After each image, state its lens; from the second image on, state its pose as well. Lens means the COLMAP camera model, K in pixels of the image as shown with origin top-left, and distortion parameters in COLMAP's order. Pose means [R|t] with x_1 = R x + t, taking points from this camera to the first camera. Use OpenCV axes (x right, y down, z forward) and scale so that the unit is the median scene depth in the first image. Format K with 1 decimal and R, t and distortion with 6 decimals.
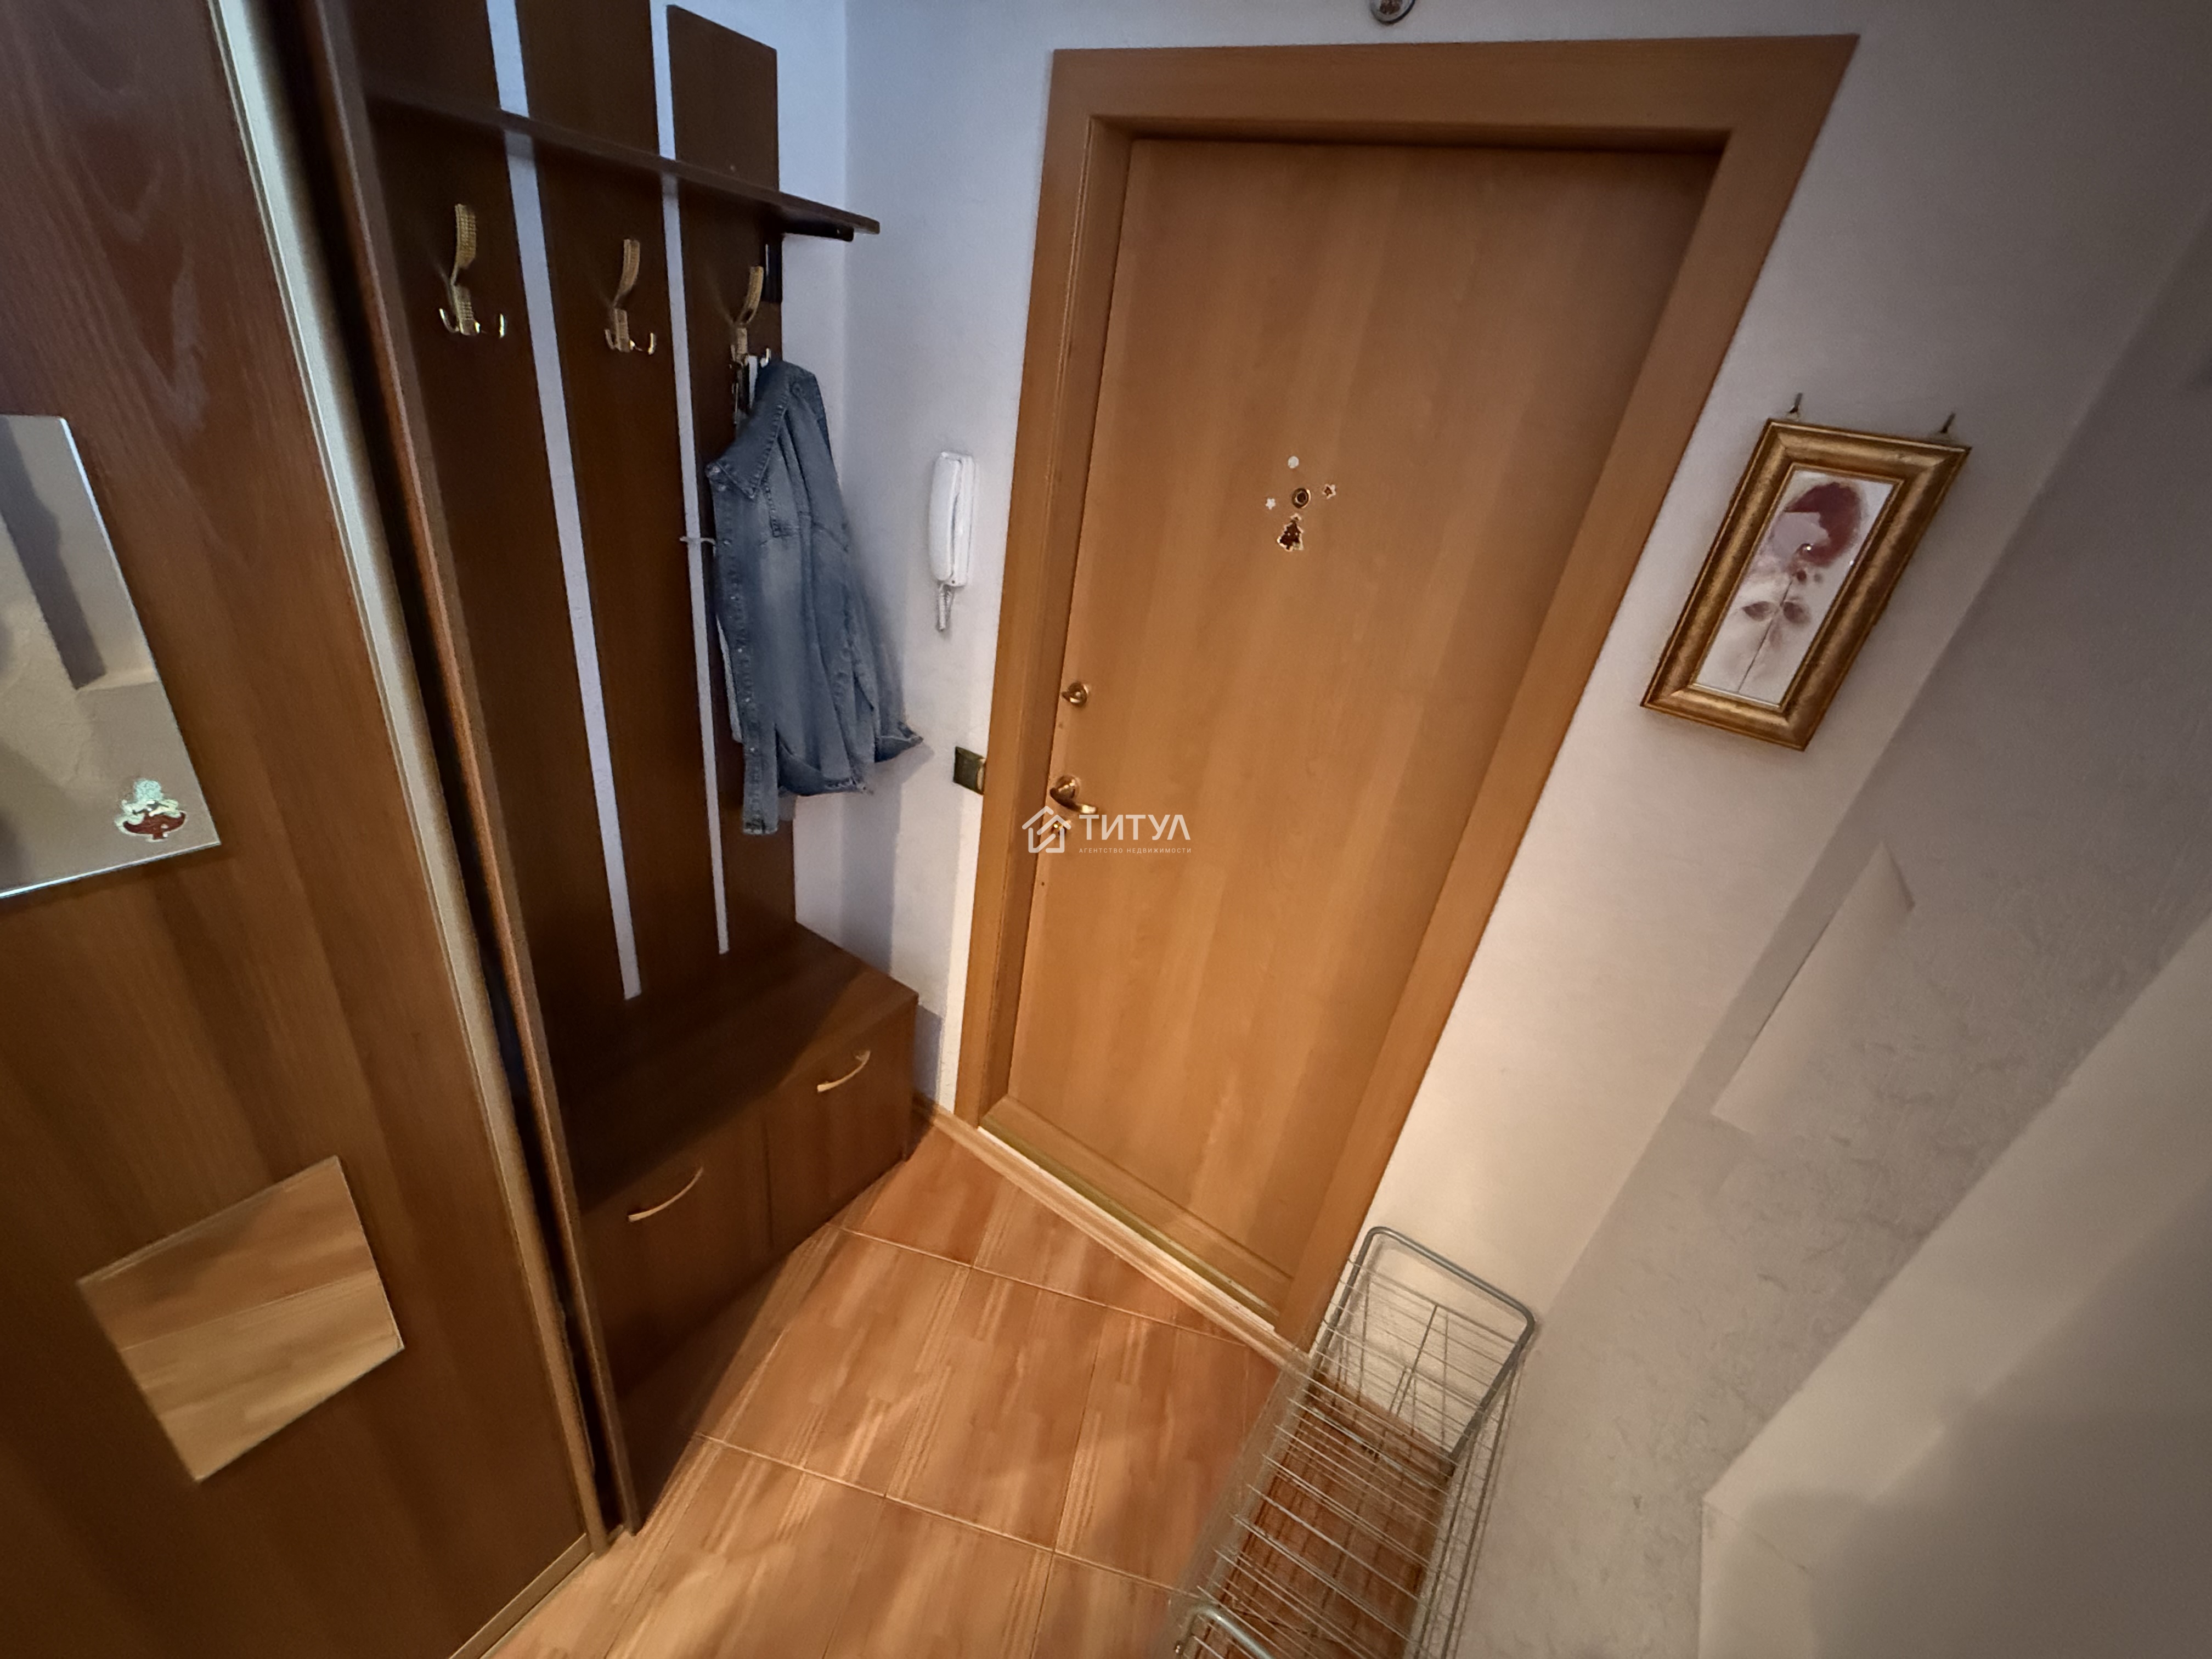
lens RADIAL K [[880.5, 0, 1099.5], [0, 880.5, 825.4], [0, 0, 1]] dist [0.001867, -0.000104]
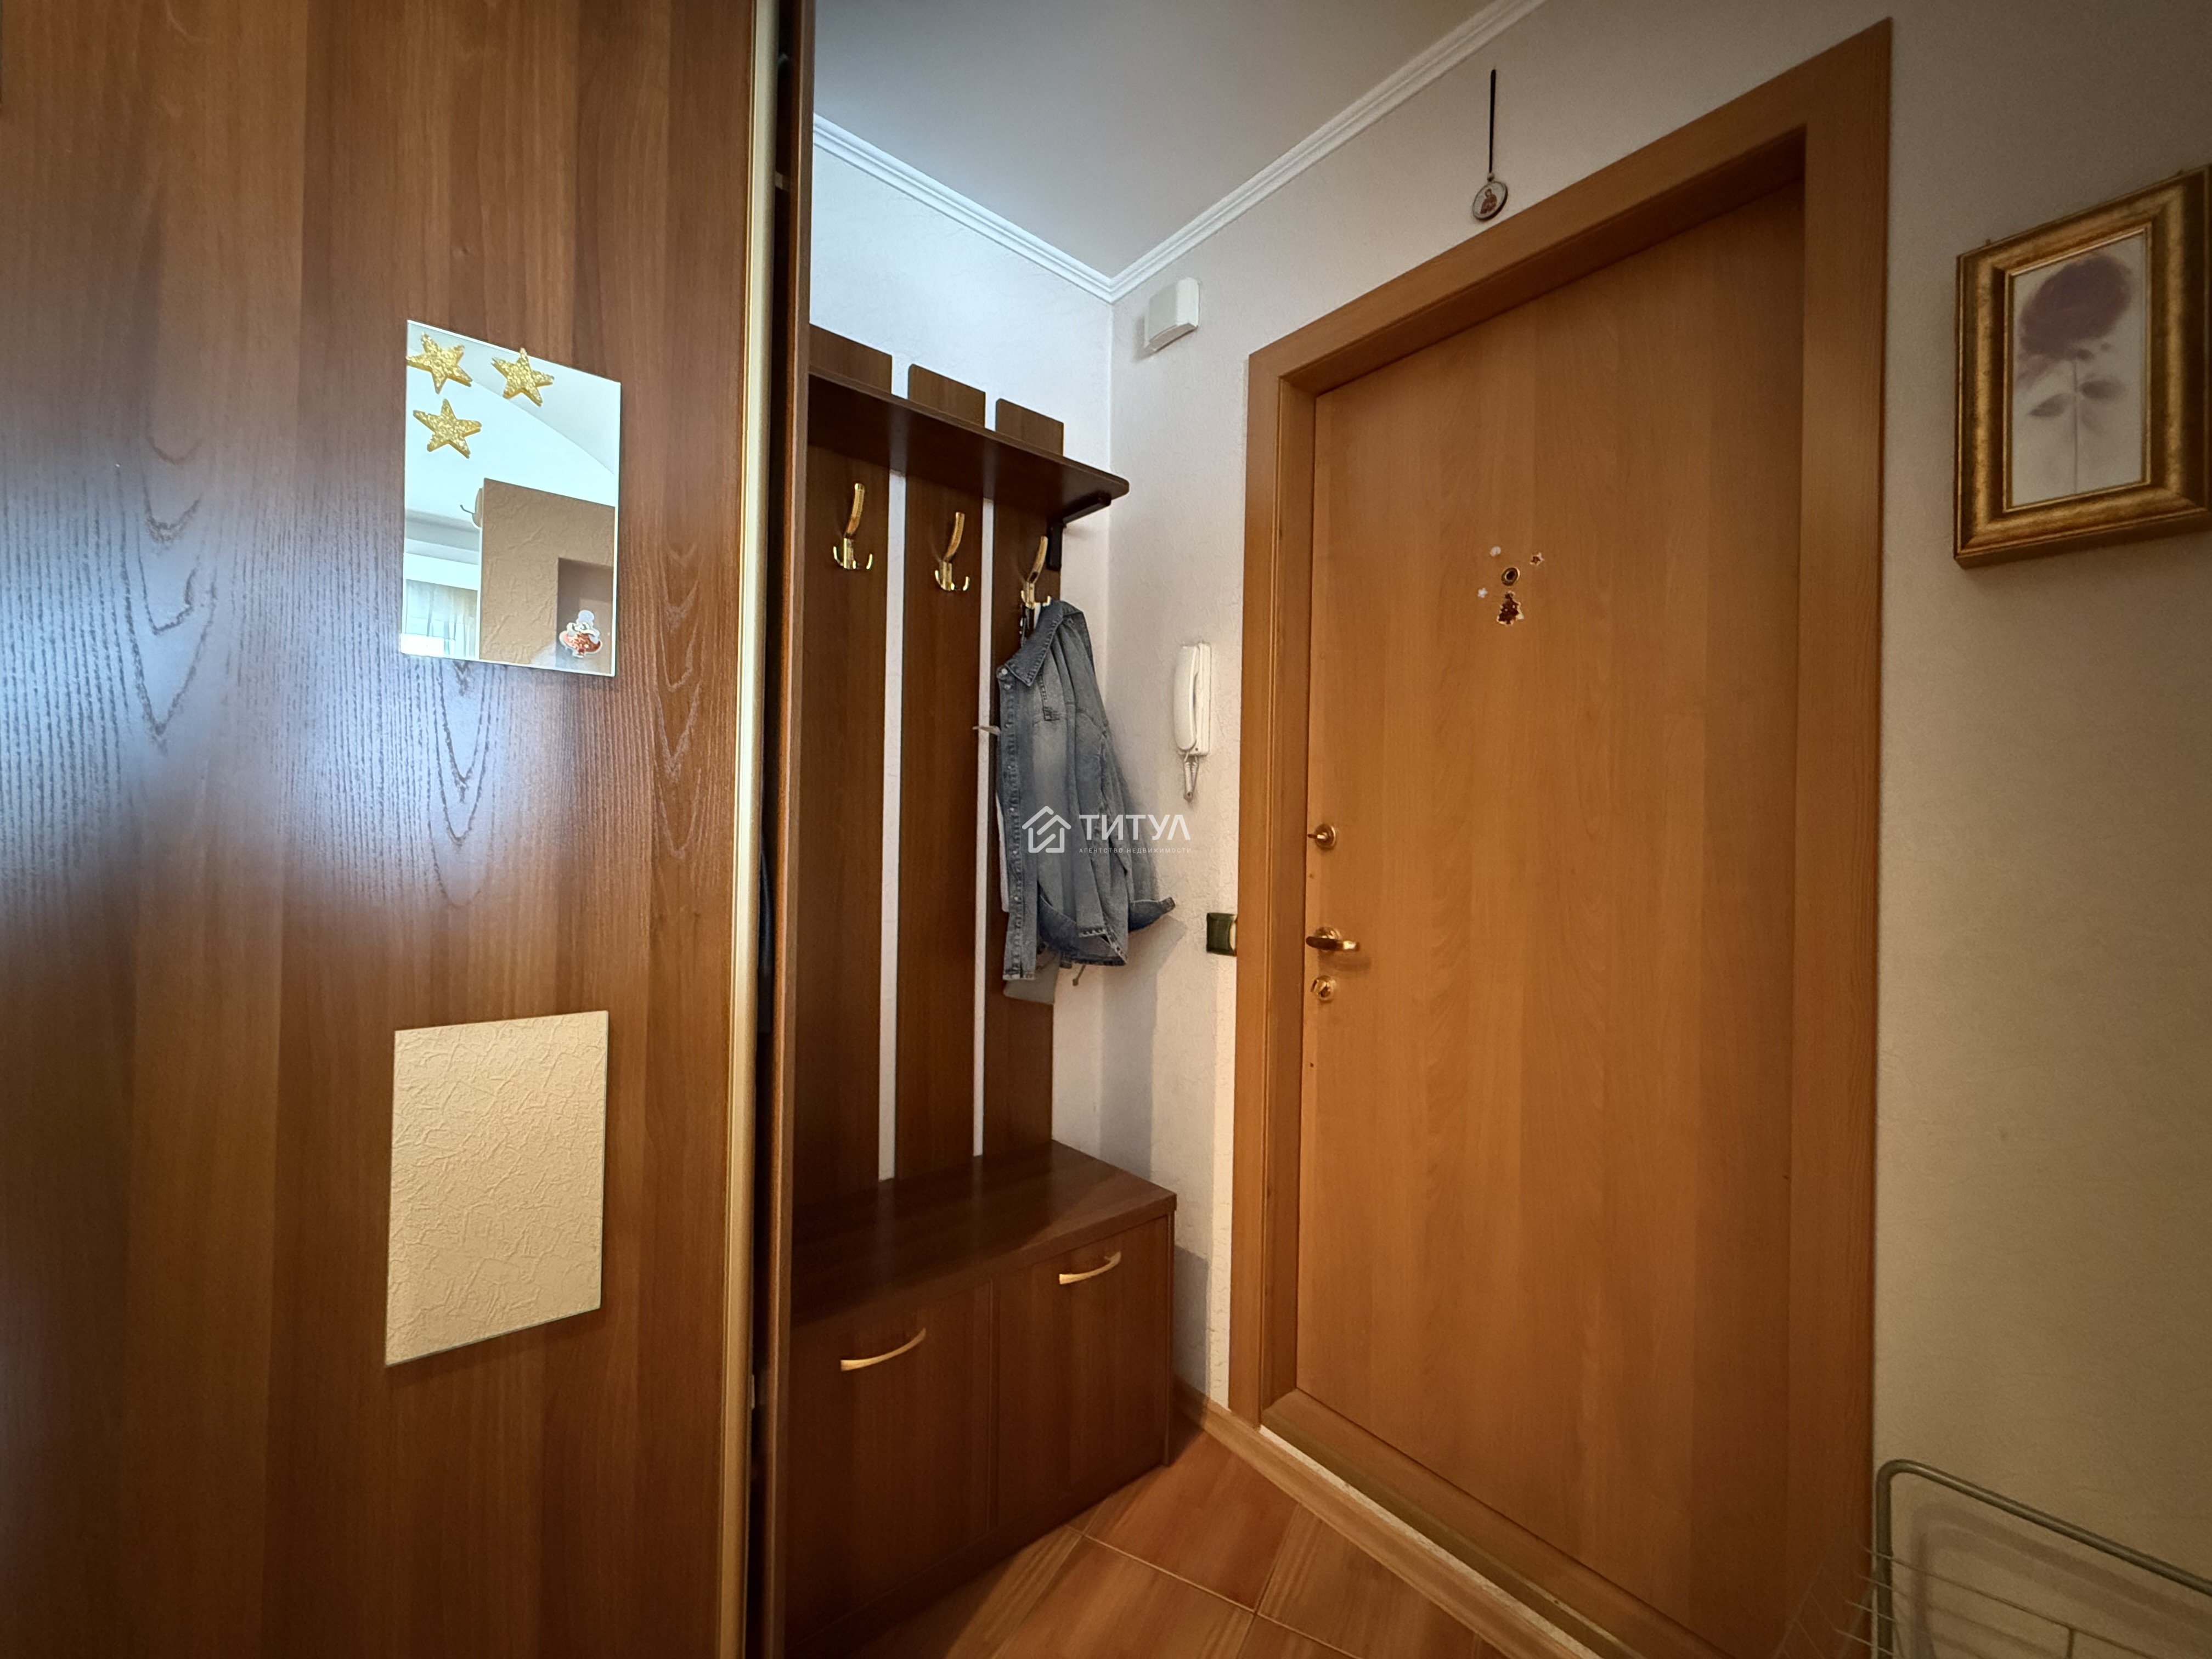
lens RADIAL K [[880.5, 0, 1101.6], [0, 880.5, 827.0], [0, 0, 1]] dist [0.001867, -0.000104]
pose [[0.951409, -0.126955, -0.280542, 0.017884], [-0.027040, 0.873092, -0.486806, 0.359464], [0.306741, 0.470737, 0.827234, 0.100848]]
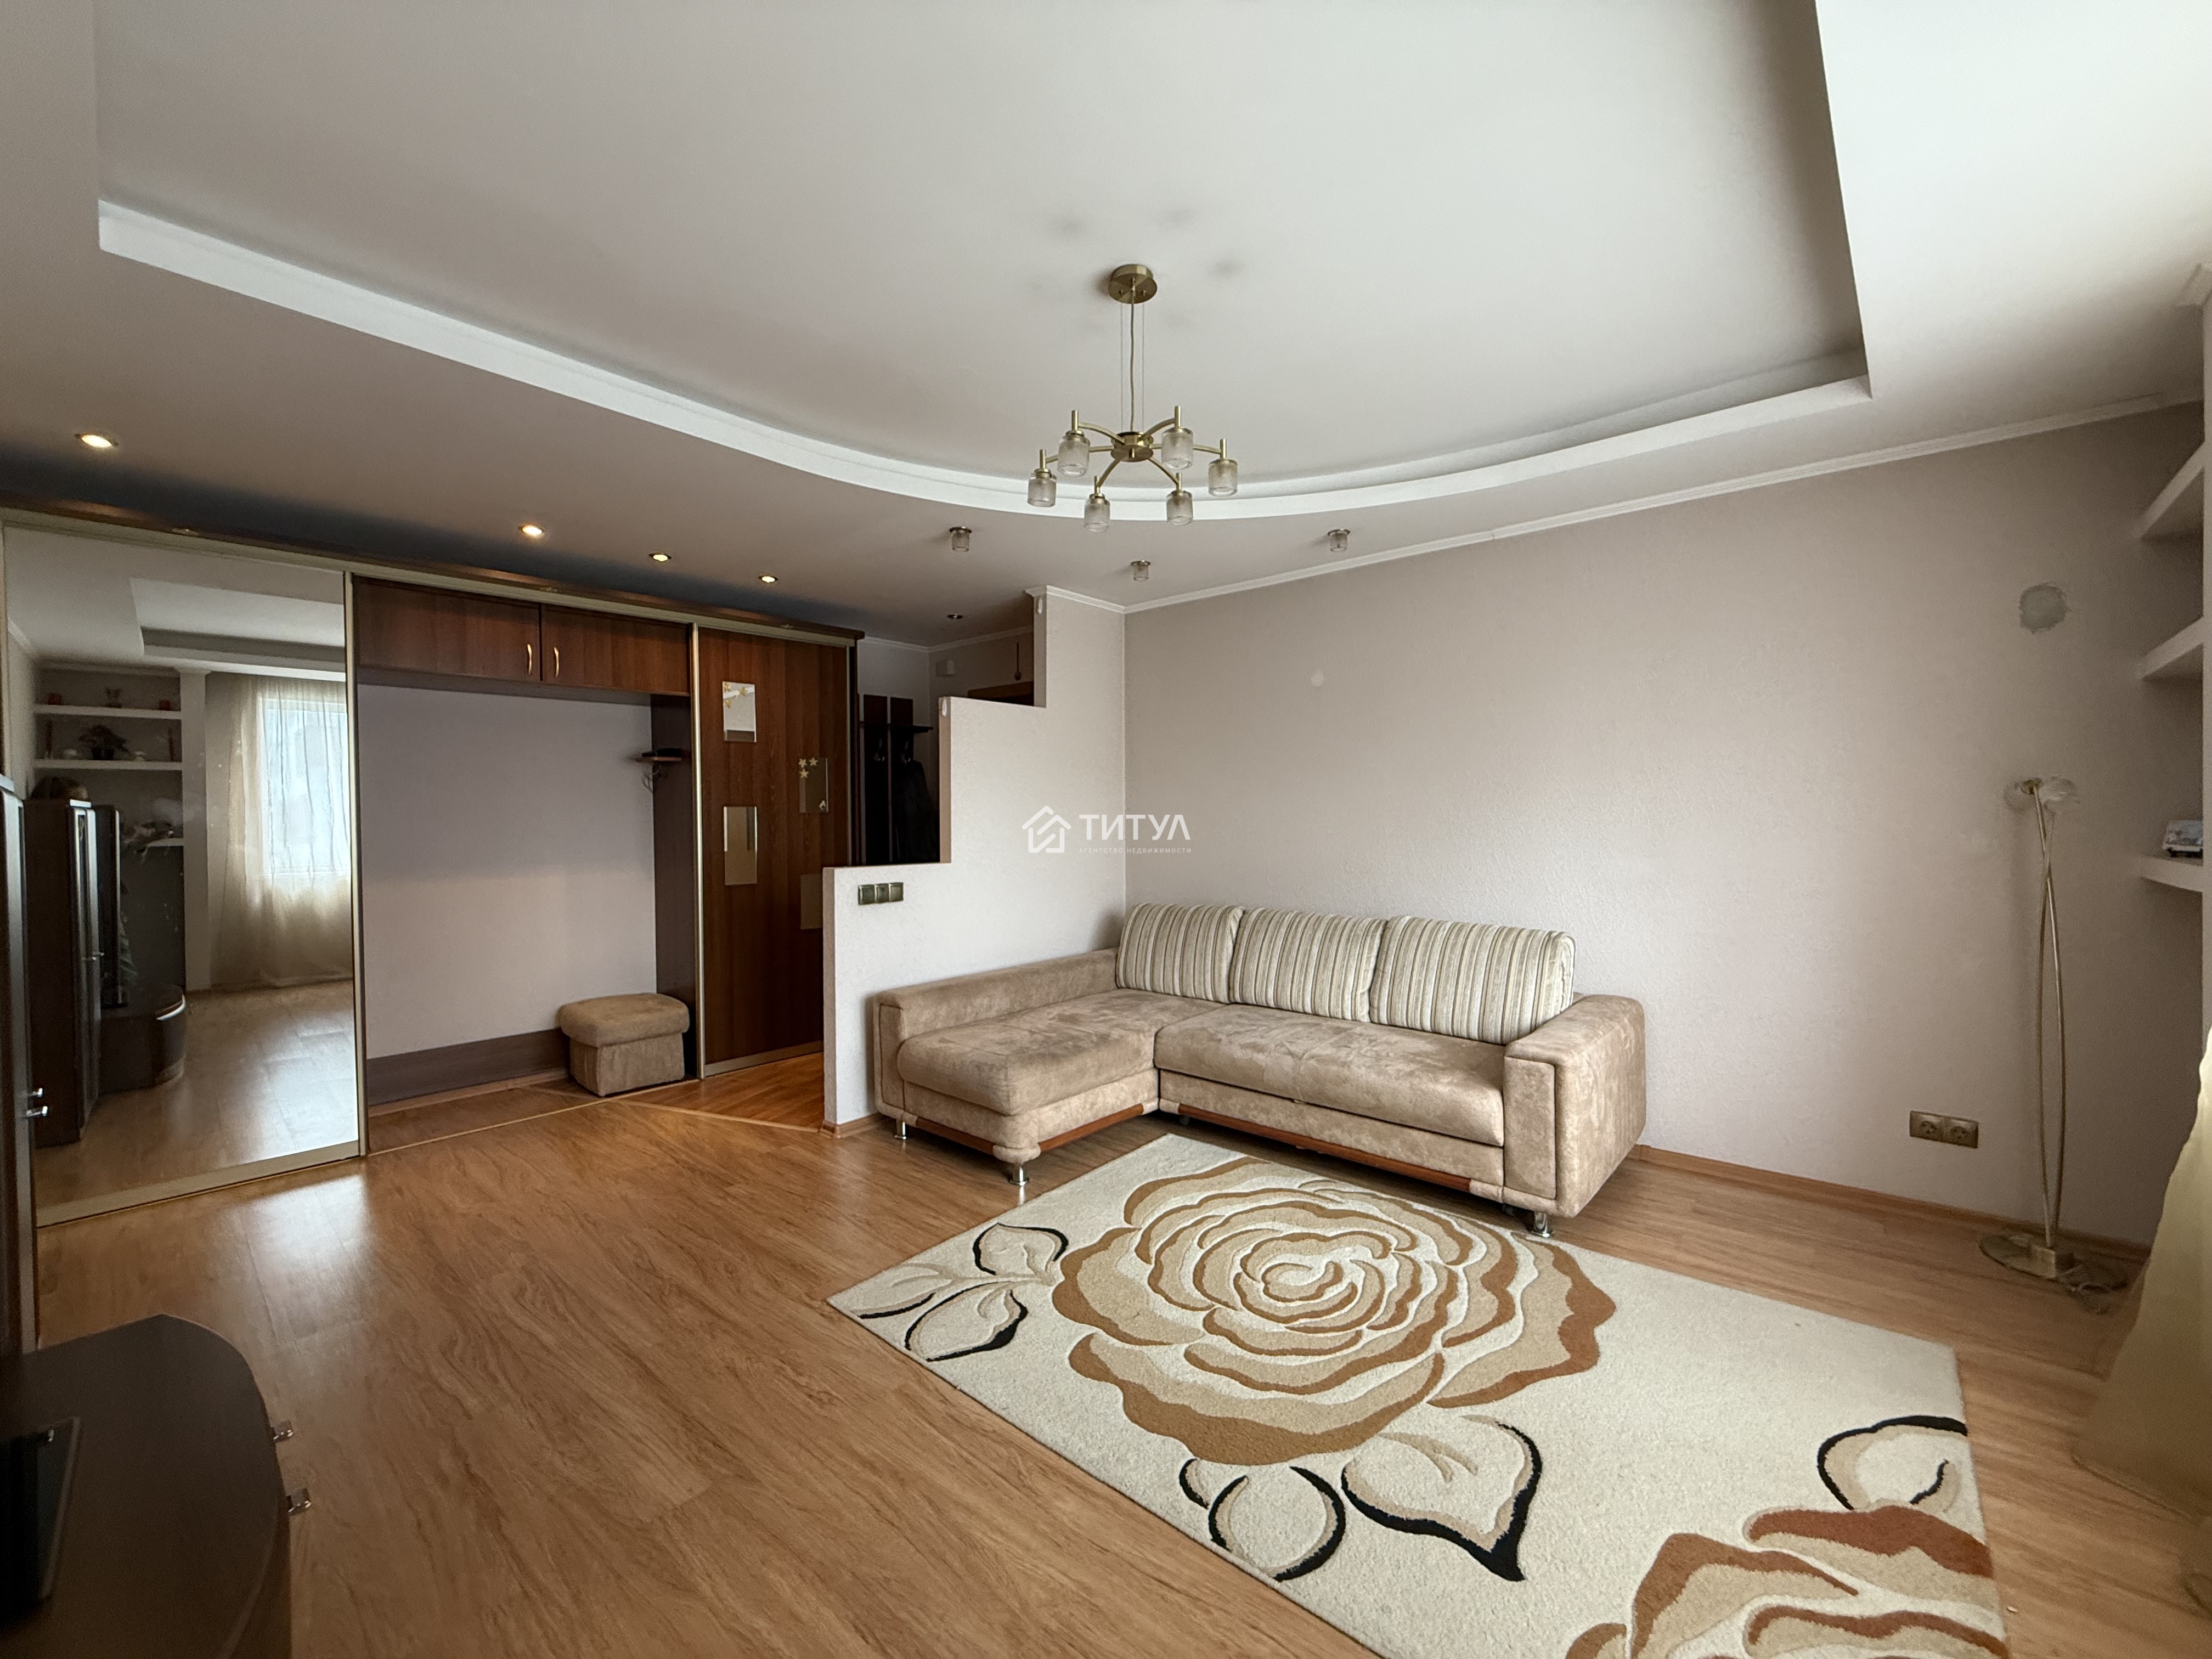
lens RADIAL K [[880.5, 0, 1091.1], [0, 880.5, 830.2], [0, 0, 1]] dist [0.001867, -0.000104]
pose [[0.975315, -0.151435, -0.160711, 0.962427], [0.062611, 0.887579, -0.456380, 1.537260], [0.211756, 0.435052, 0.875151, -2.068804]]
